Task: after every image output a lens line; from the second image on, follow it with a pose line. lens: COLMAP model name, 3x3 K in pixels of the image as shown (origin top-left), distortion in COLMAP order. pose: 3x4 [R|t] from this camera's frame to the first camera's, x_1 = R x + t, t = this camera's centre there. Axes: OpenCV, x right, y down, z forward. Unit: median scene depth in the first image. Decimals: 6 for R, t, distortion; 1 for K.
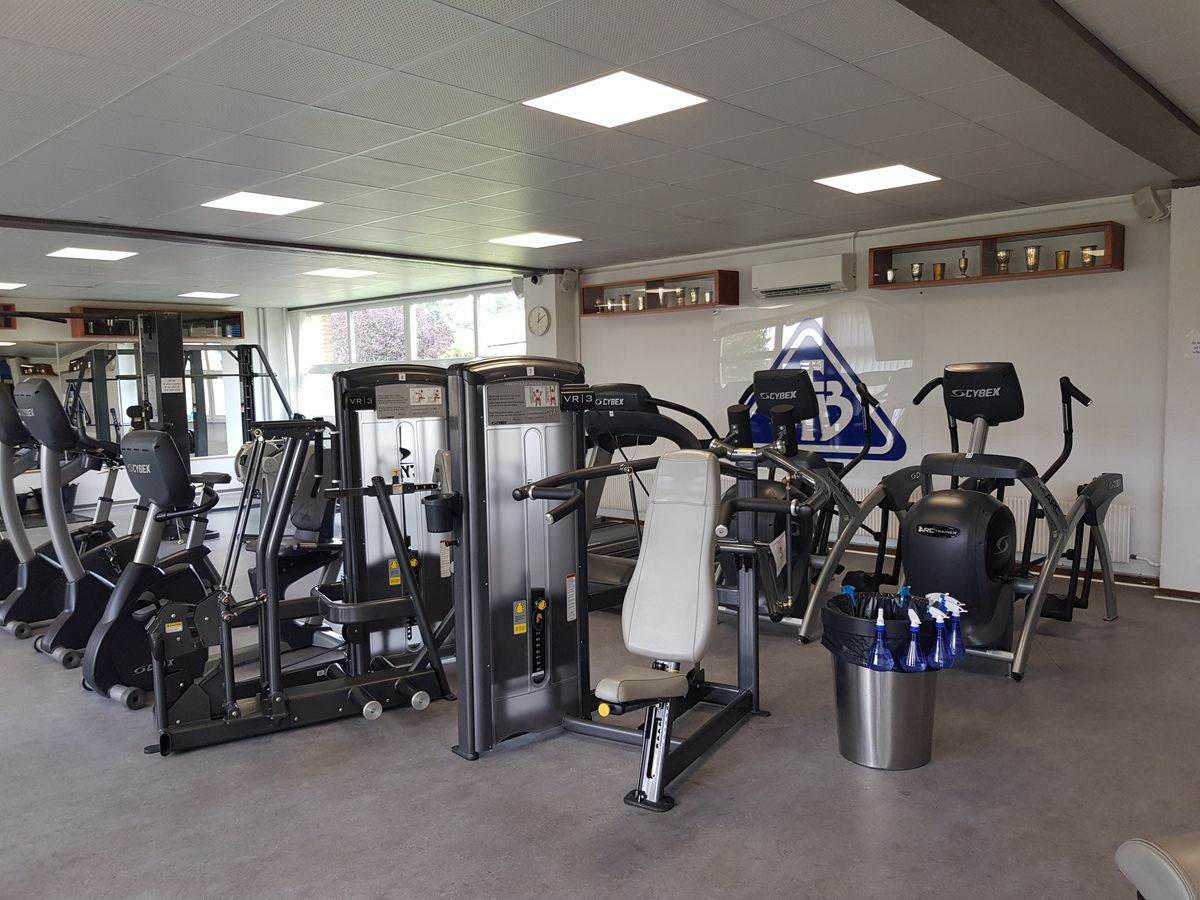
lens RADIAL K [[952.2, 0, 601.8], [0, 952.2, 453.1], [0, 0, 1]] dist [0.039149, -0.054409]
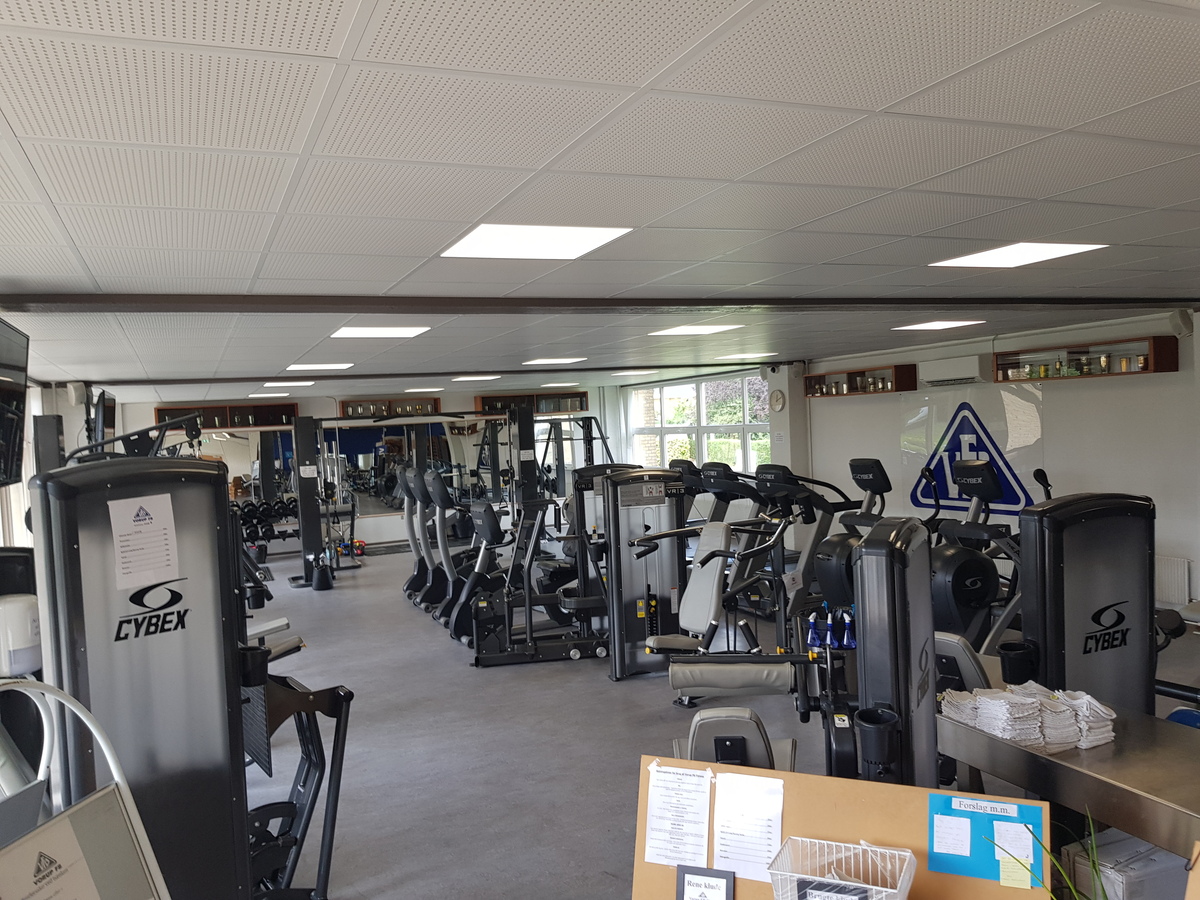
lens RADIAL K [[952.2, 0, 603.0], [0, 952.2, 451.1], [0, 0, 1]] dist [0.039149, -0.054409]
pose [[0.919656, -0.010818, -0.392577, 0.466159], [-0.000584, 0.999582, -0.028913, -0.066613], [0.392725, 0.026819, 0.919265, -0.608611]]
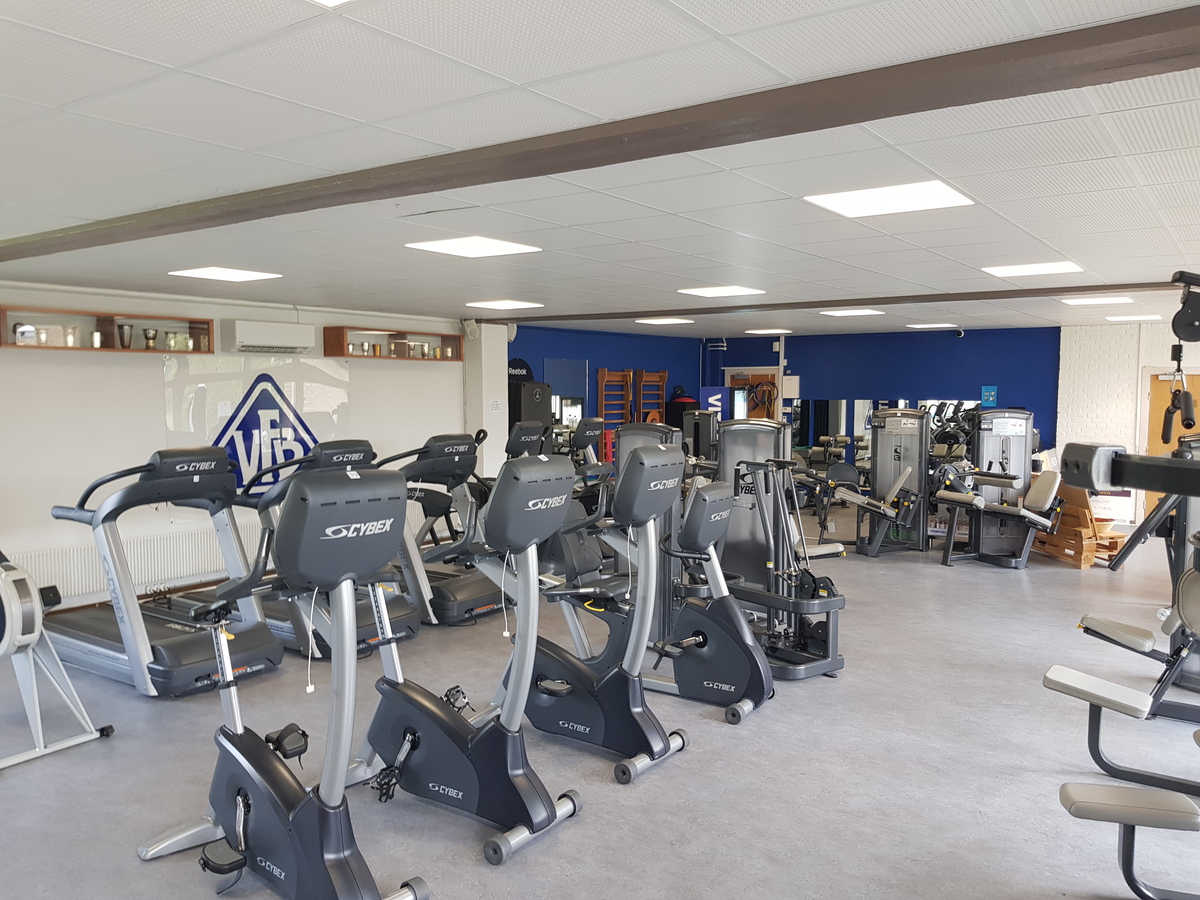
lens RADIAL K [[952.2, 0, 603.5], [0, 952.2, 449.2], [0, 0, 1]] dist [0.039149, -0.054409]
pose [[-0.125786, -0.081639, 0.988693, -1.603861], [0.089801, 0.991580, 0.093303, -0.205883], [-0.987985, 0.100522, -0.117395, 1.245645]]
